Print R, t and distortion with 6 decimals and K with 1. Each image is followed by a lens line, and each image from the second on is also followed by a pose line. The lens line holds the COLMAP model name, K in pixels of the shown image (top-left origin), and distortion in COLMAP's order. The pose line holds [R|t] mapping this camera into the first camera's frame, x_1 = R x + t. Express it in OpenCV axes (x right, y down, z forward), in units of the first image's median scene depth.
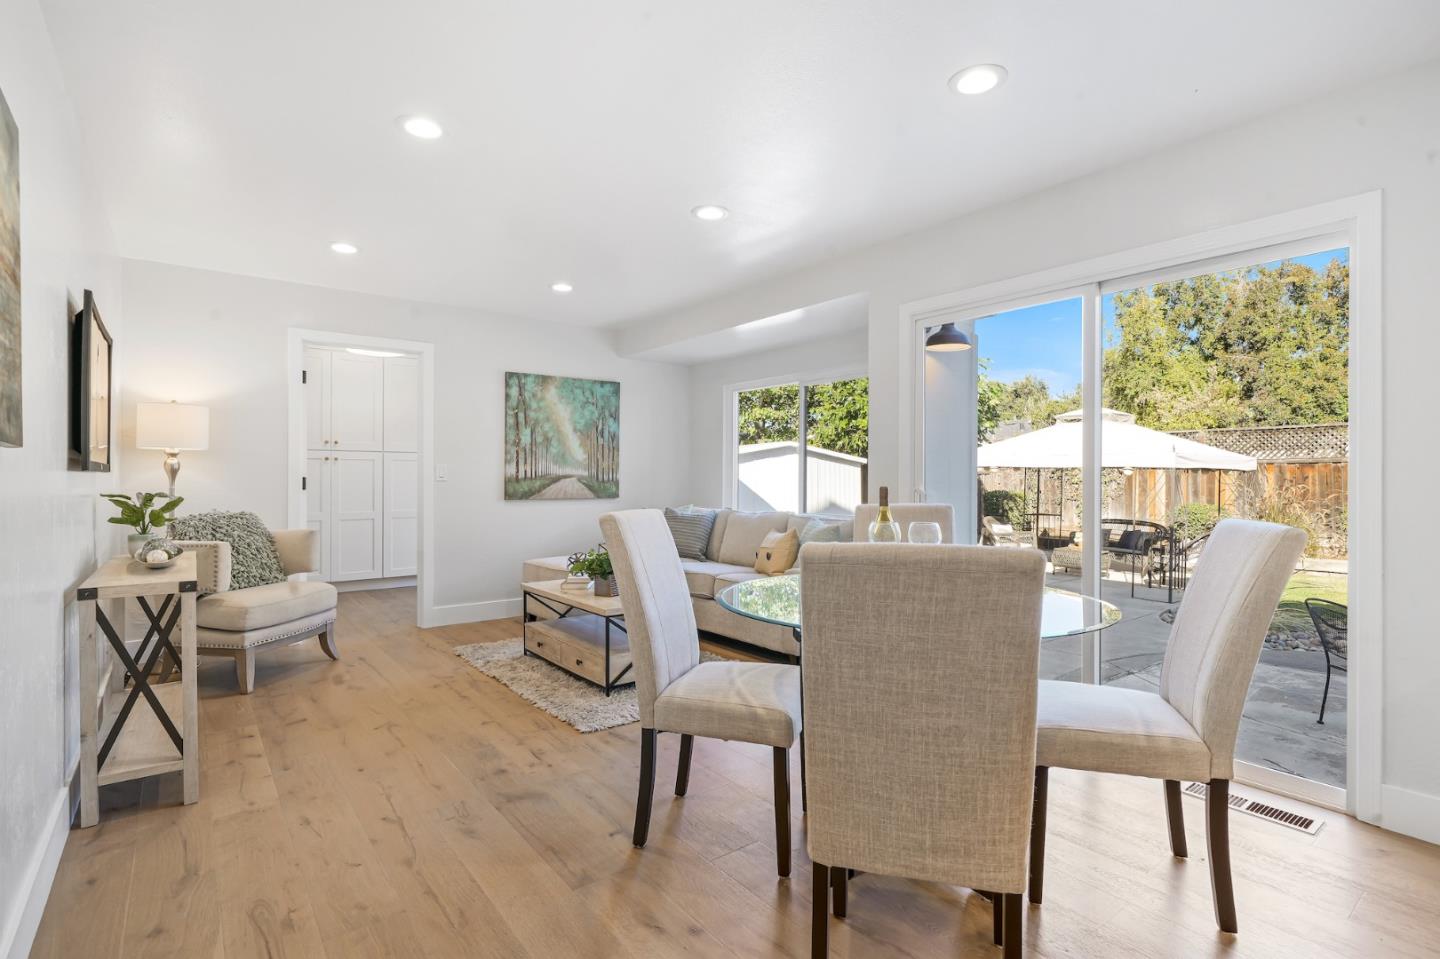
lens RADIAL K [[697.4, 0, 720.2], [0, 697.4, 476.2], [0, 0, 1]] dist [0.001239, -0.000023]
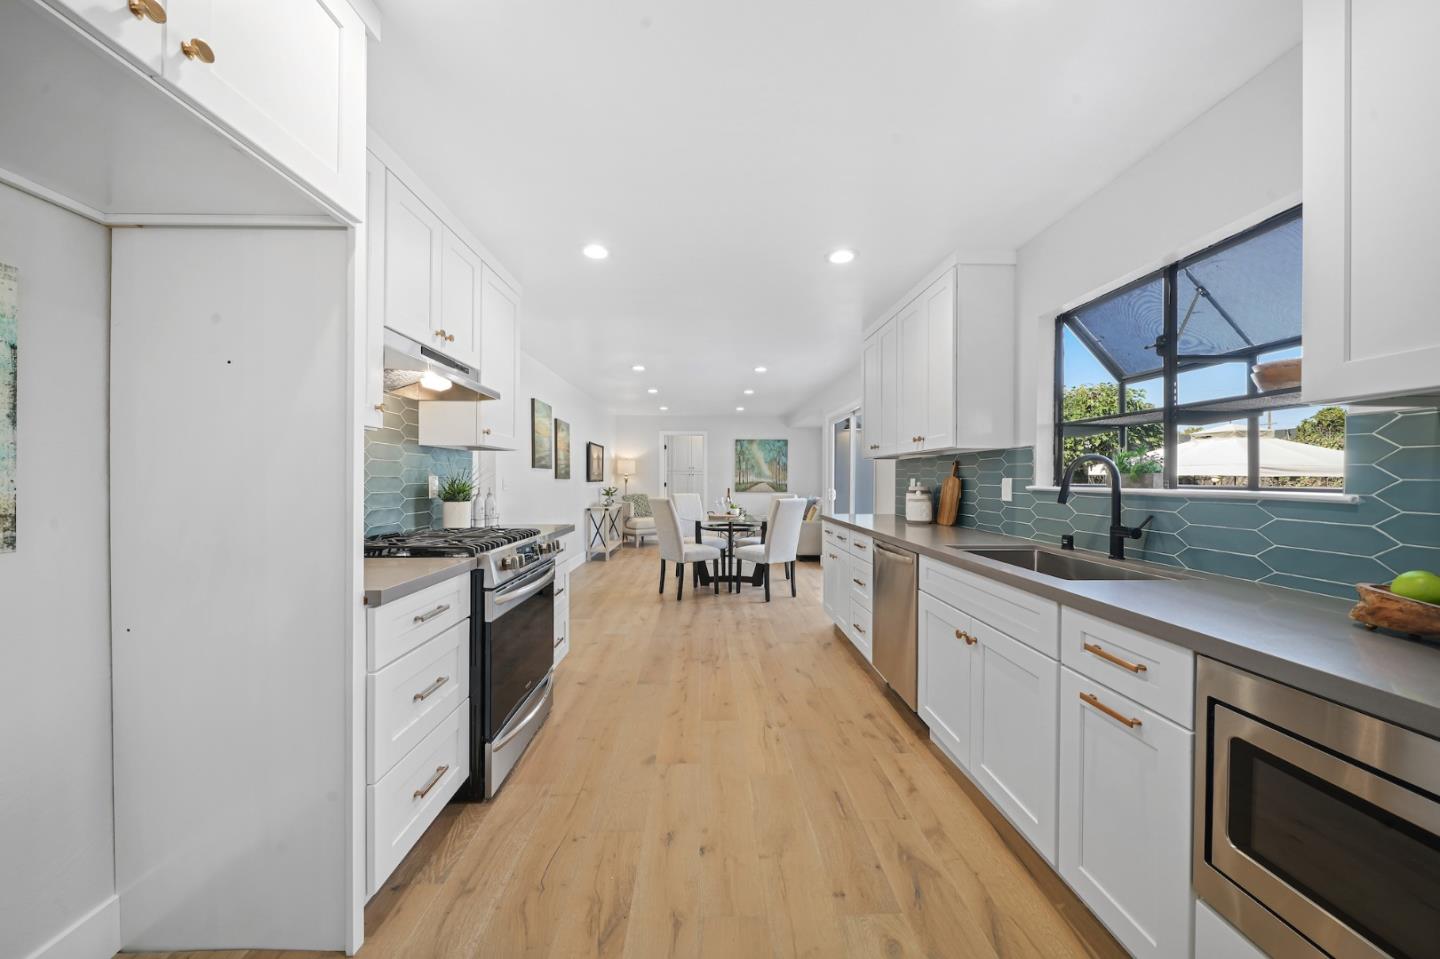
lens RADIAL K [[493.8, 0, 711.6], [0, 493.8, 475.2], [0, 0, 1]] dist [-0.009073, -0.000127]
pose [[0.806528, -0.003043, -0.591188, 0.783347], [-0.000745, 0.999981, -0.006164, -0.016688], [0.591196, 0.005412, 0.806510, -0.534774]]
